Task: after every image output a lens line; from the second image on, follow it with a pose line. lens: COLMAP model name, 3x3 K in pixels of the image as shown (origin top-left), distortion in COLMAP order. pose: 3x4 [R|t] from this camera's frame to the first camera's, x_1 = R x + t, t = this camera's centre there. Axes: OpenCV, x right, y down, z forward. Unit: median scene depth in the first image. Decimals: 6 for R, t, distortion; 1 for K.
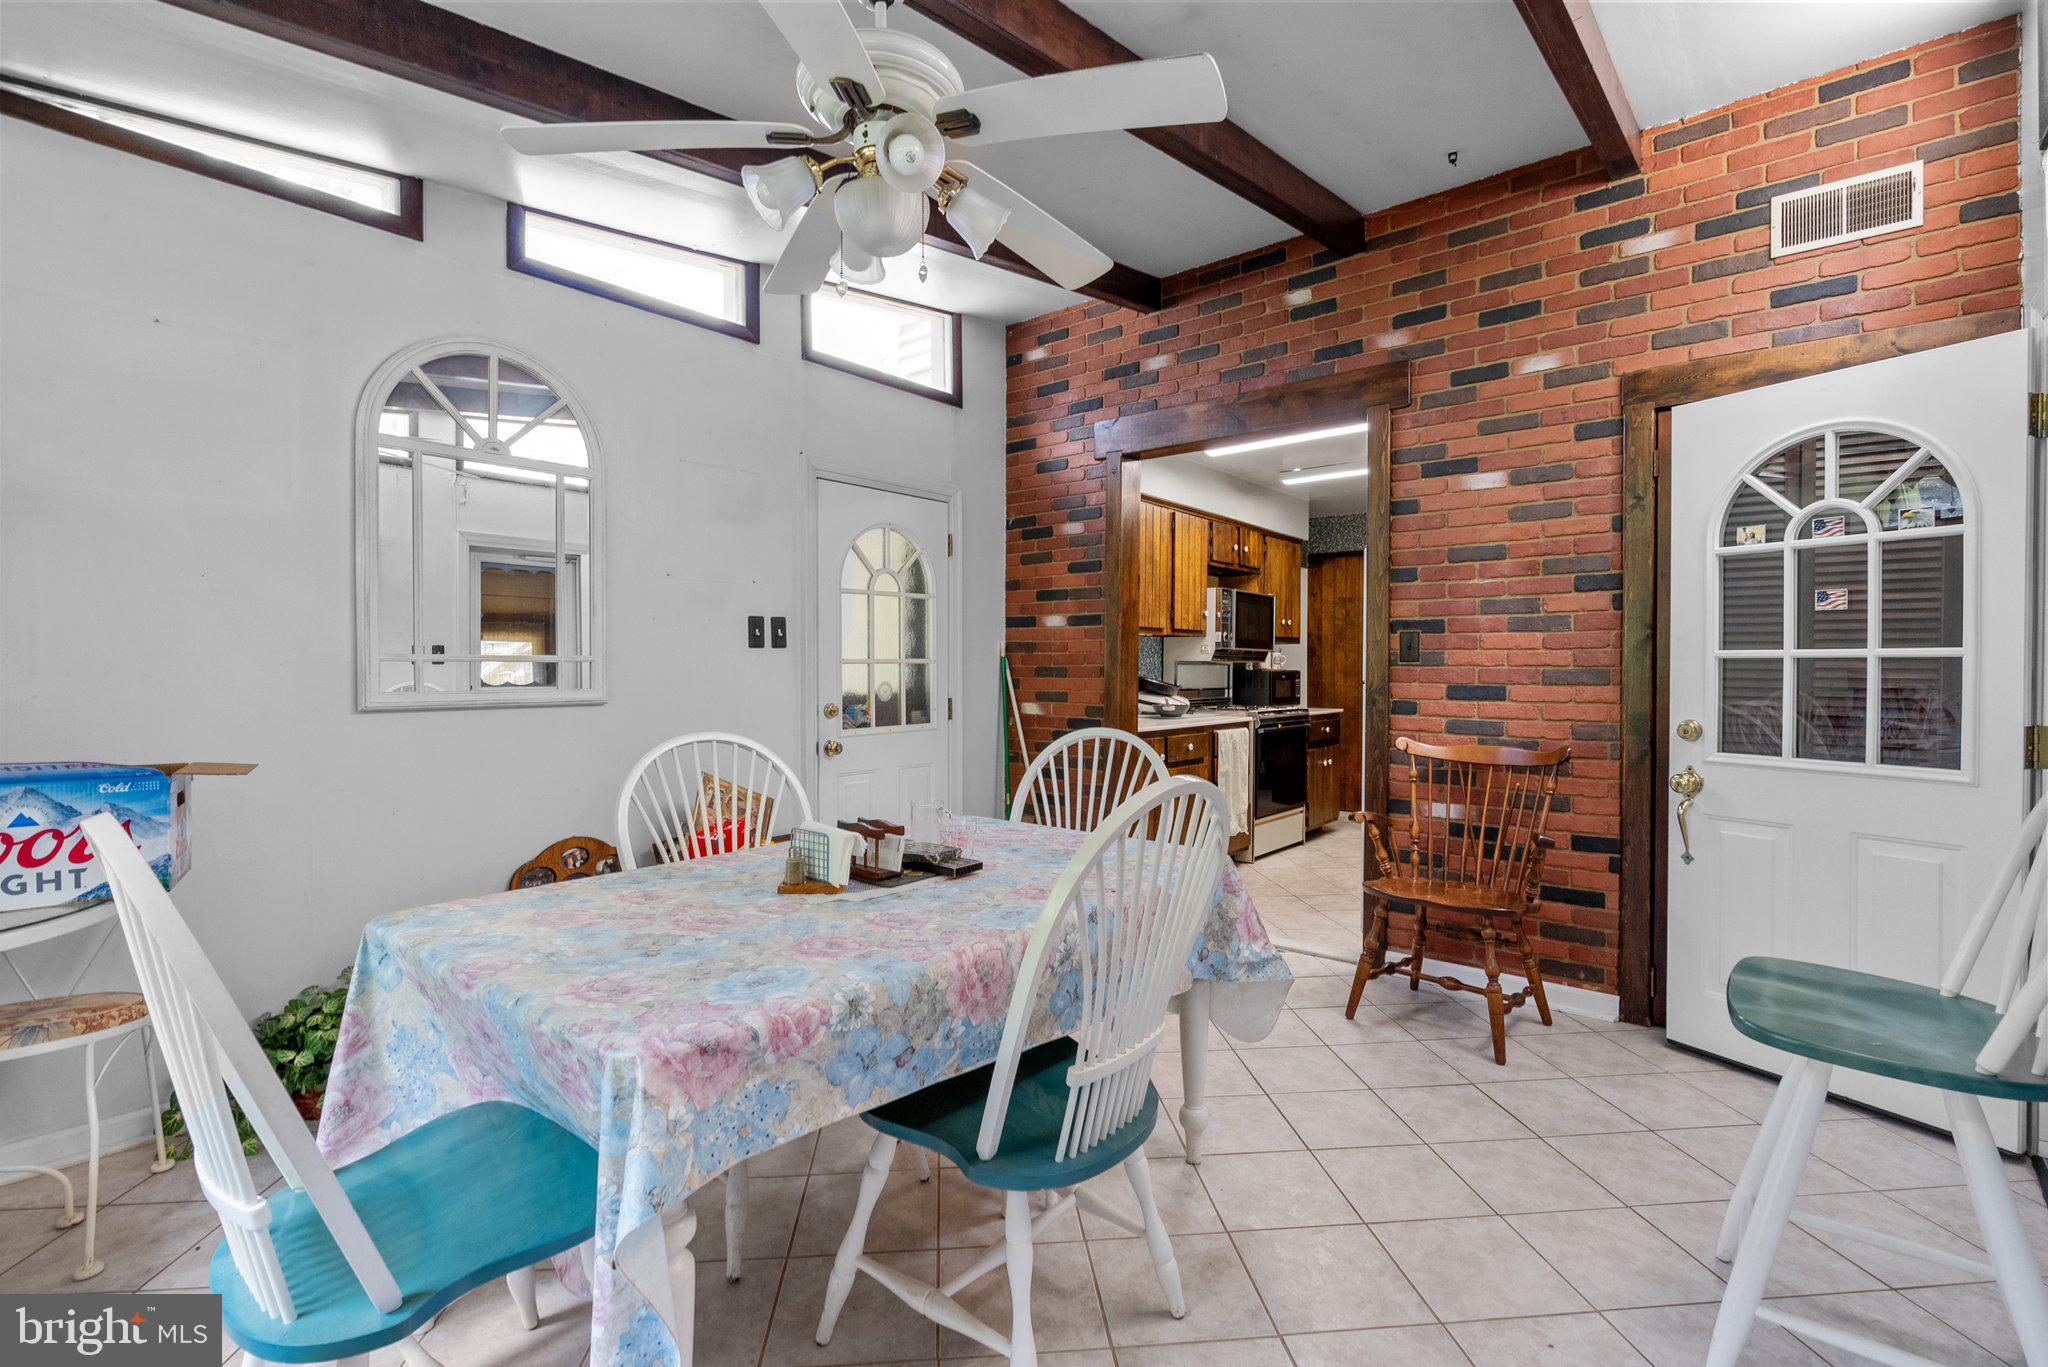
lens RADIAL K [[928.6, 0, 1028.6], [0, 928.6, 684.2], [0, 0, 1]] dist [-0.009817, 0.003246]
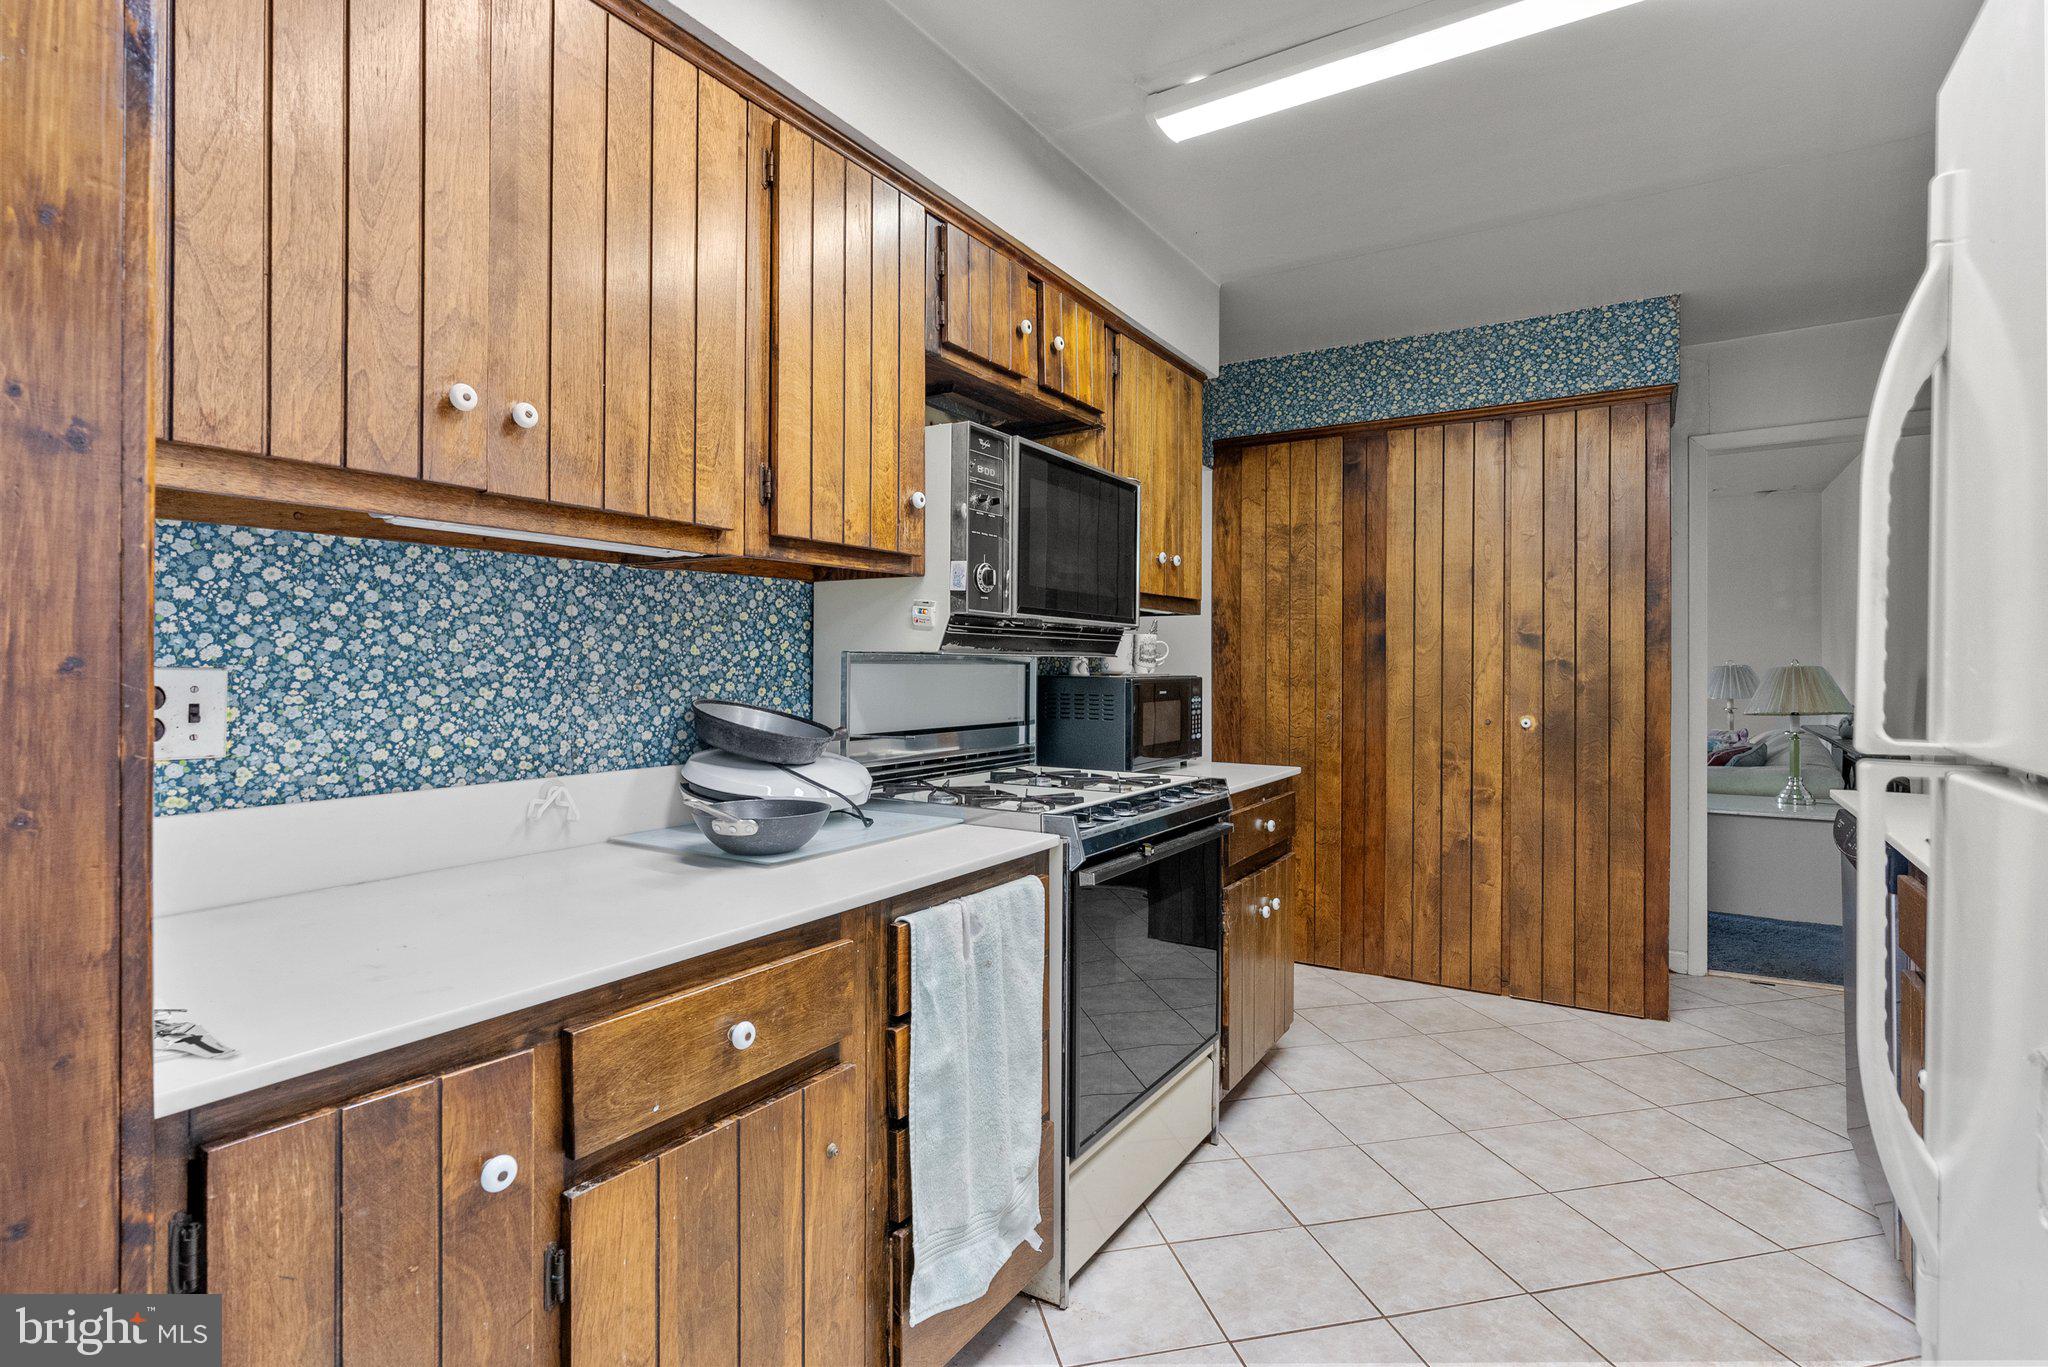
lens RADIAL K [[996.2, 0, 1021.6], [0, 996.2, 676.7], [0, 0, 1]] dist [-0.005545, 0.001019]
pose [[0.992974, -0.001991, 0.118316, 0.171193], [0.002887, 0.999968, -0.007402, -0.012472], [-0.118298, 0.007692, 0.992948, 0.608012]]
